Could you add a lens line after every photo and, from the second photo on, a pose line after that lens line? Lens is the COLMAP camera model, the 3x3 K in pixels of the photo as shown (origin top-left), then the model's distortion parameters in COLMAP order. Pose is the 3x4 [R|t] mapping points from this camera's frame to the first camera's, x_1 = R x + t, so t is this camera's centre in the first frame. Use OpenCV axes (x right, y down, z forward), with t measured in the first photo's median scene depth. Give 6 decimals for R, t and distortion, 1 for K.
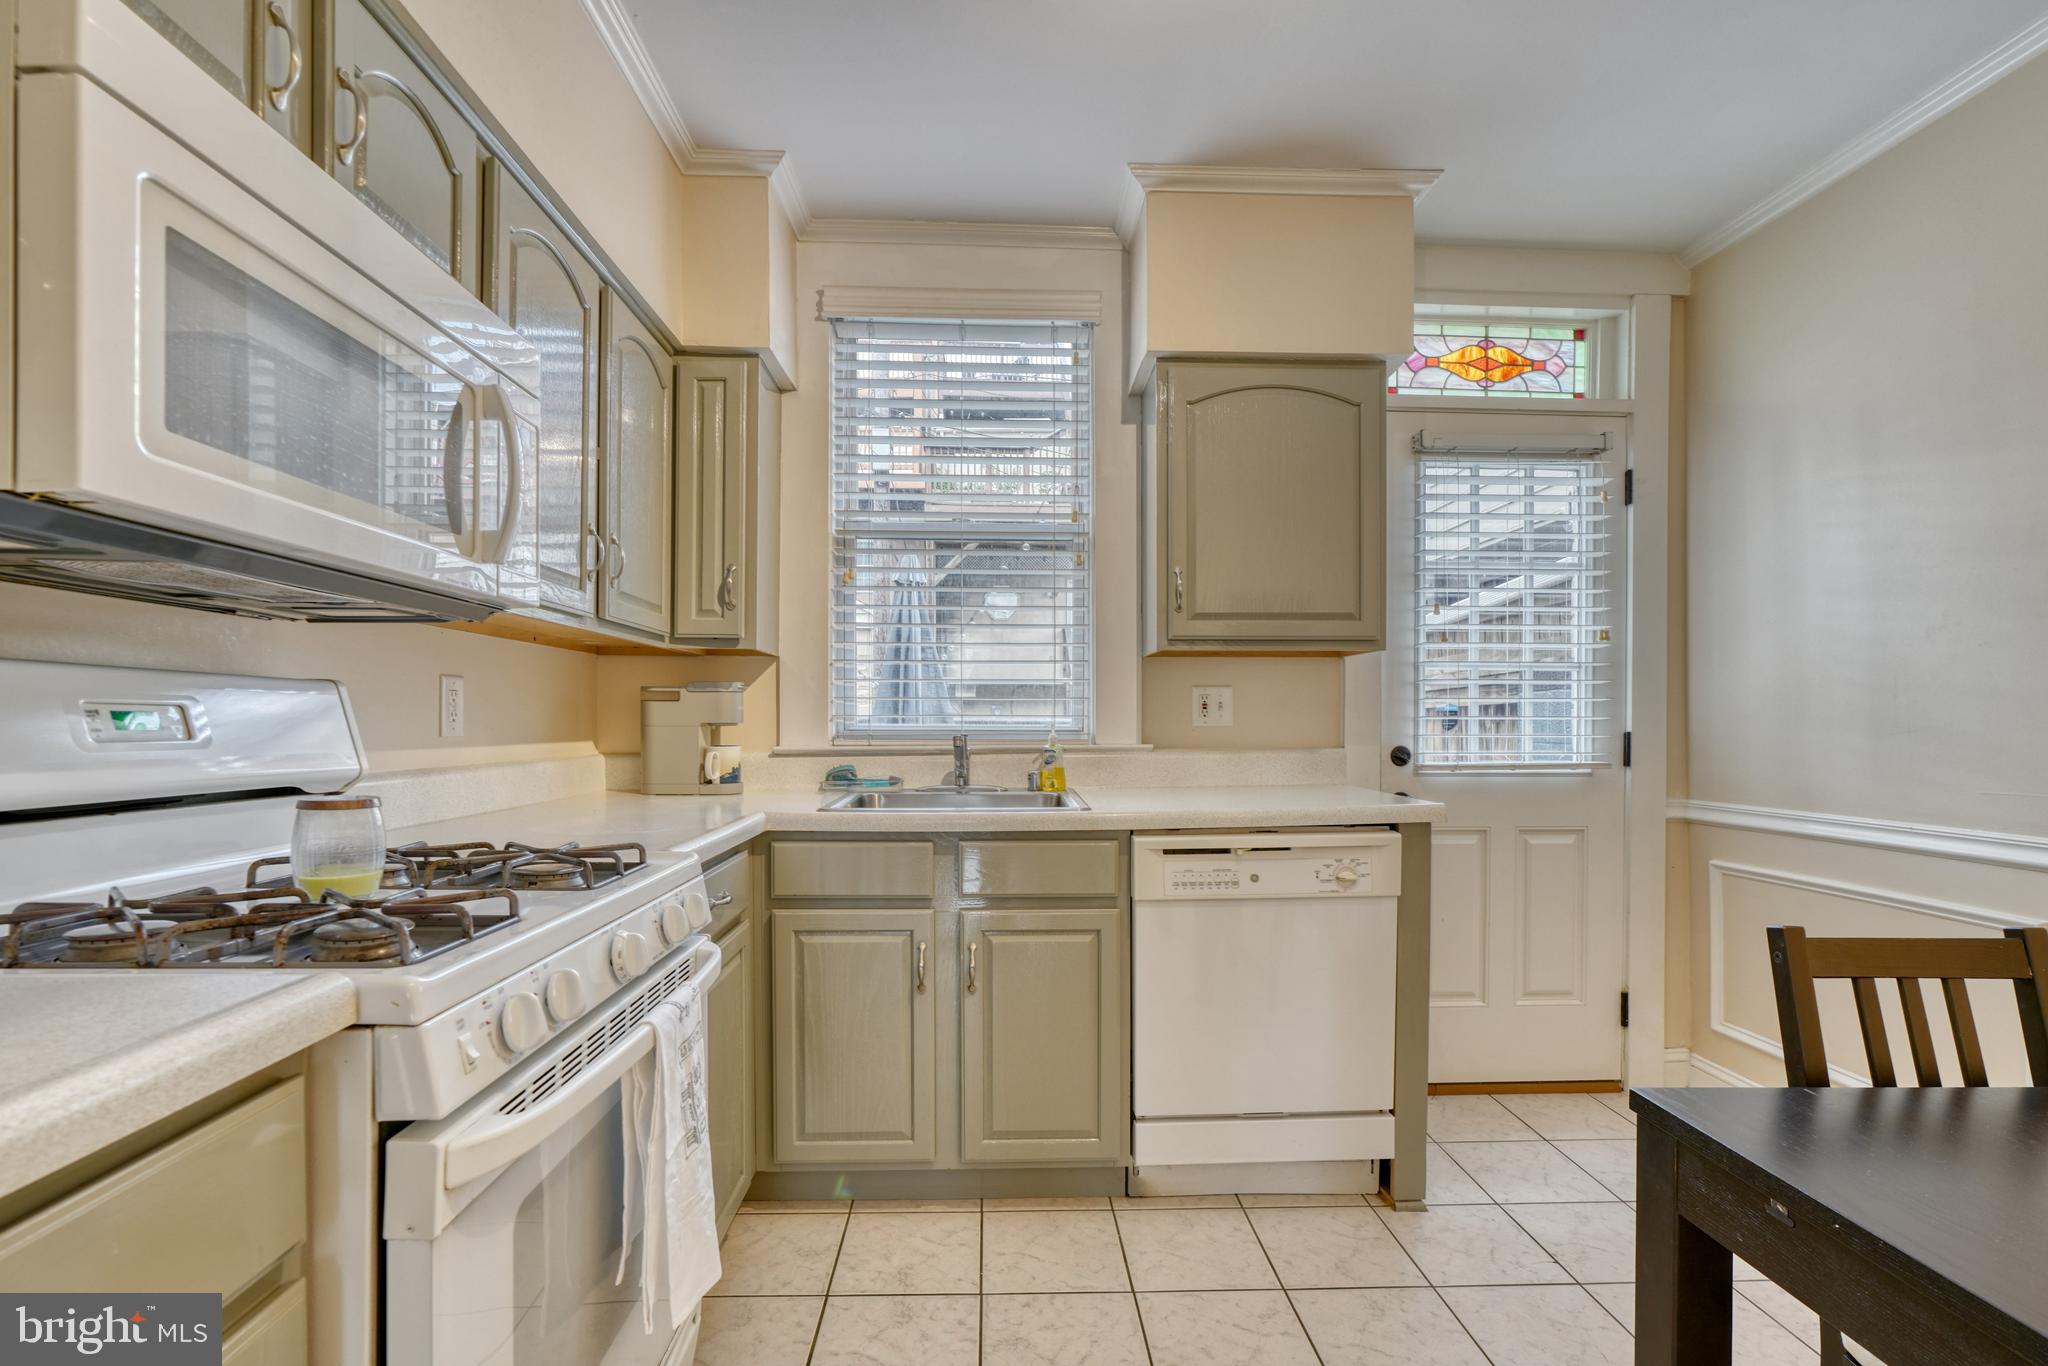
lens RADIAL K [[918.0, 0, 1020.7], [0, 918.0, 731.6], [0, 0, 1]] dist [-0.010596, 0.000138]
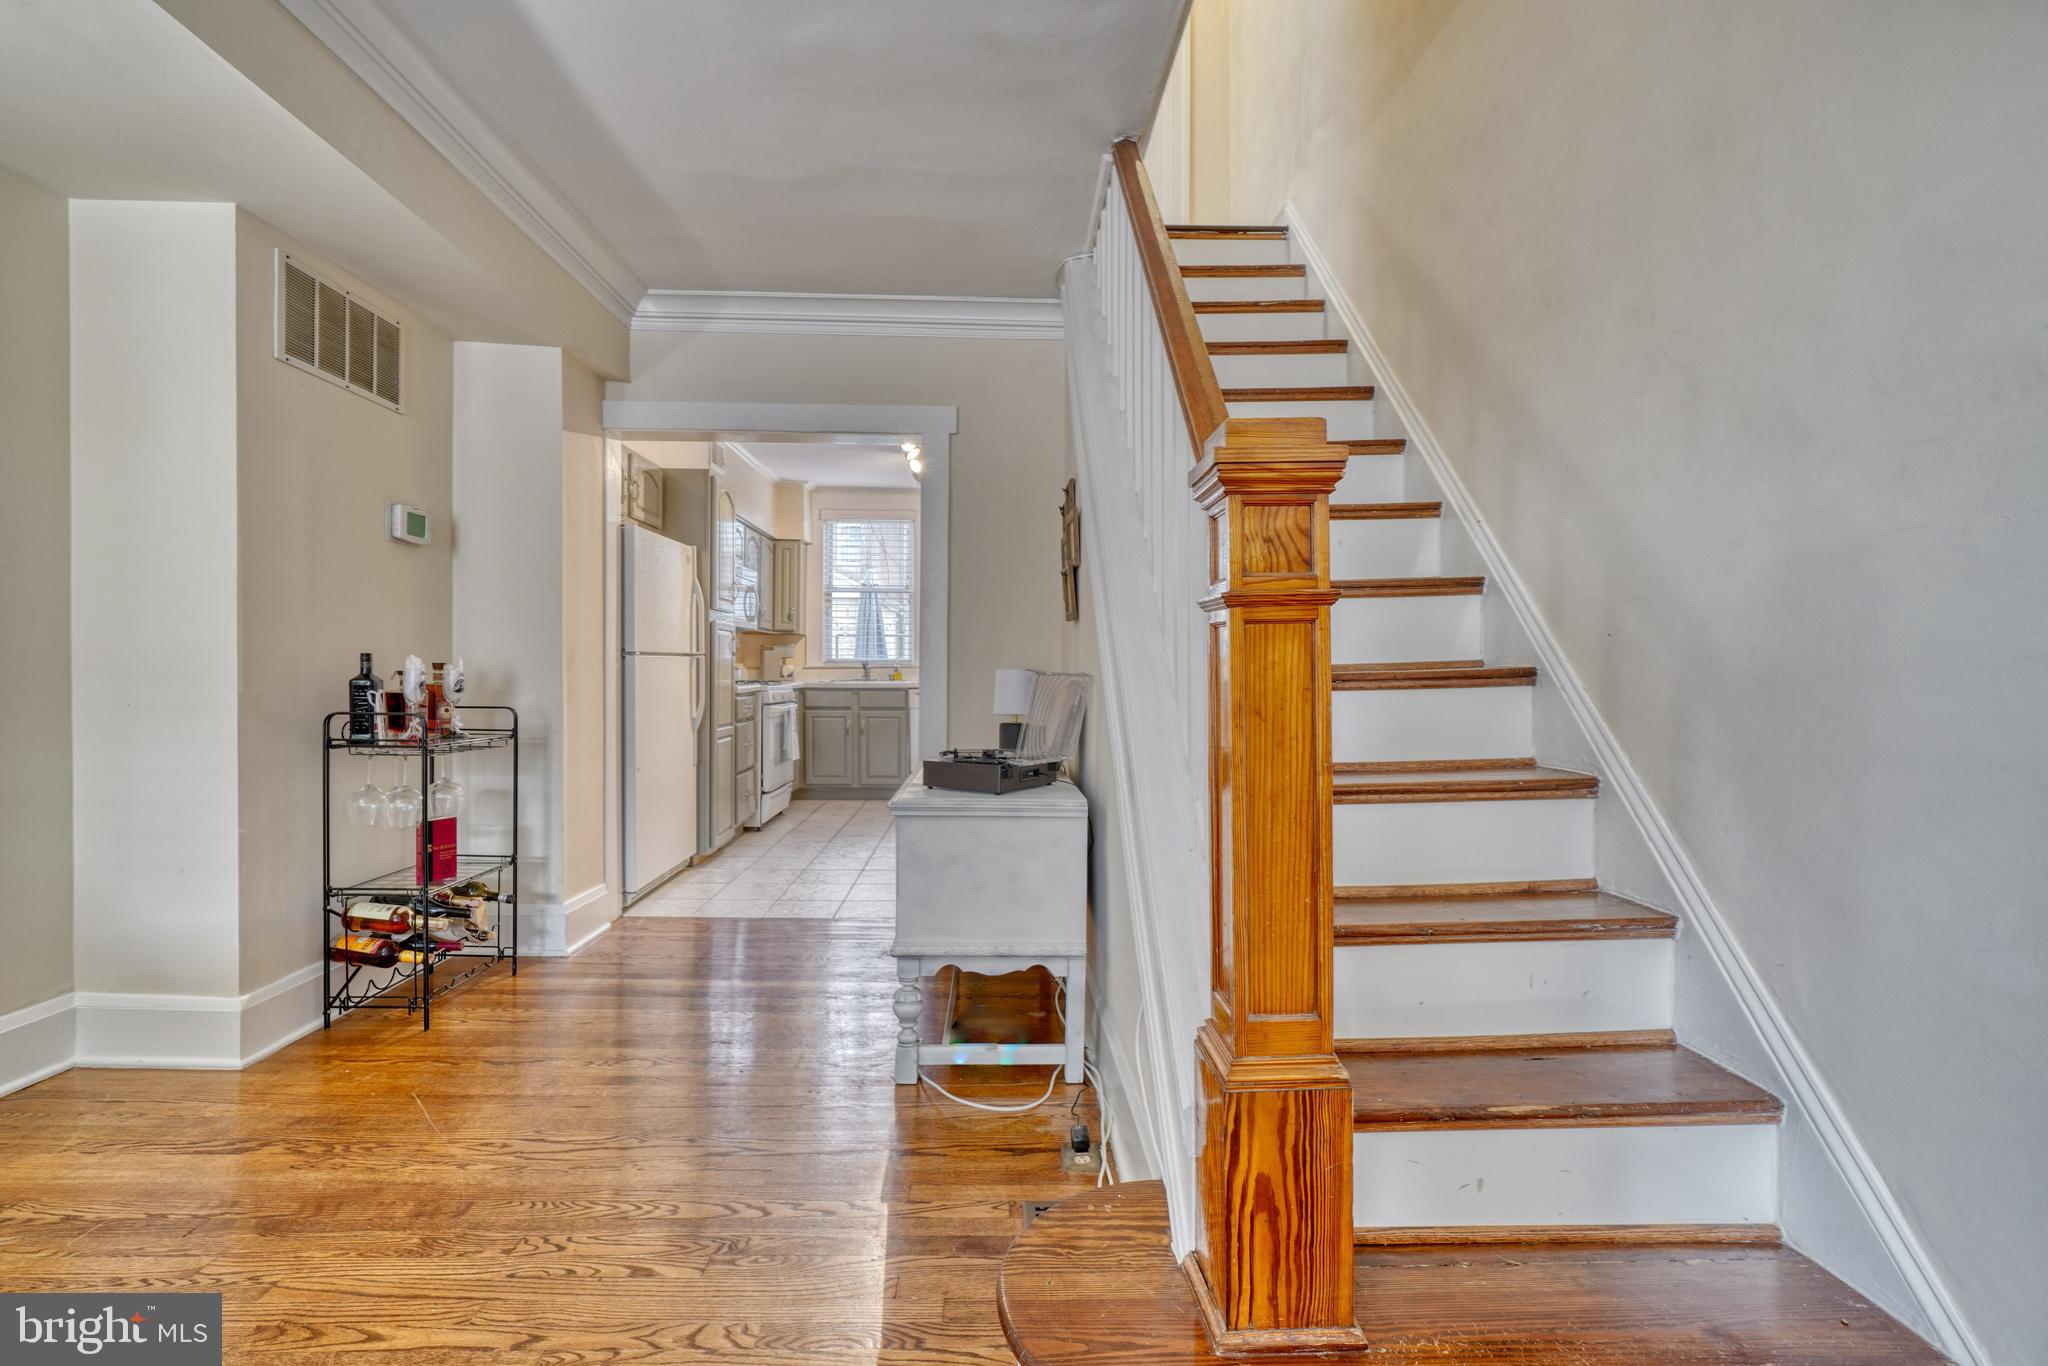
lens RADIAL K [[924.4, 0, 1024.0], [0, 924.4, 683.0], [0, 0, 1]] dist [-0.001312, -0.000131]
pose [[0.999964, 0.006456, -0.005549, 0.480269], [-0.006443, 0.999976, 0.002350, 0.064484], [0.005564, -0.002314, 0.999982, -2.074903]]
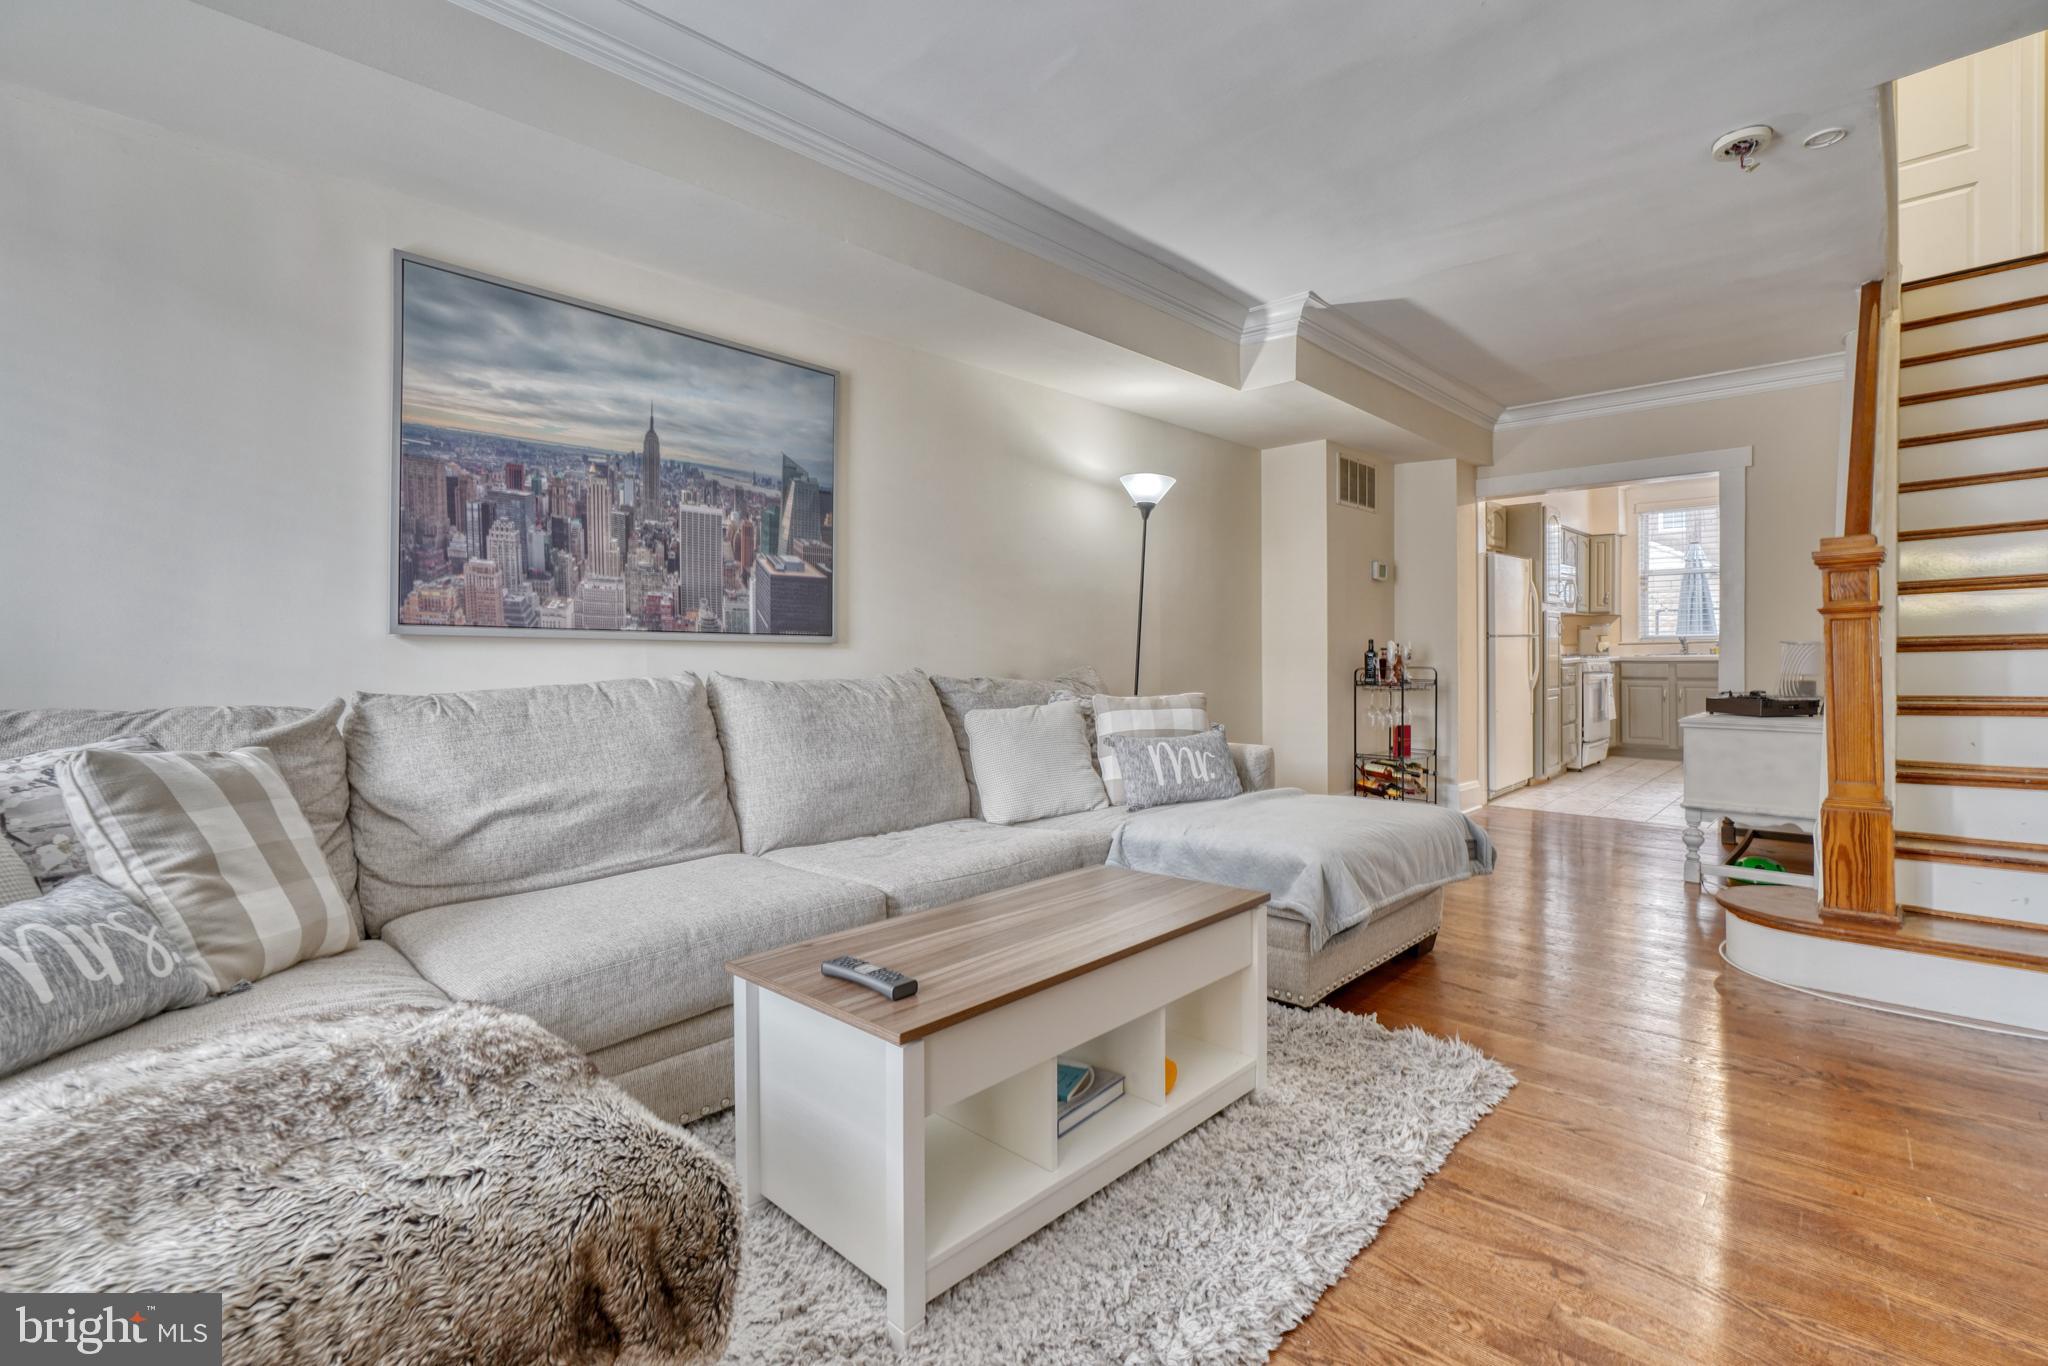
lens RADIAL K [[935.3, 0, 1017.3], [0, 935.3, 656.0], [0, 0, 1]] dist [-0.012743, 0.006233]
pose [[0.688700, -0.001688, -0.725045, 0.732897], [-0.000096, 0.999997, -0.002419, 0.081621], [0.725047, 0.001735, 0.688698, -3.150415]]
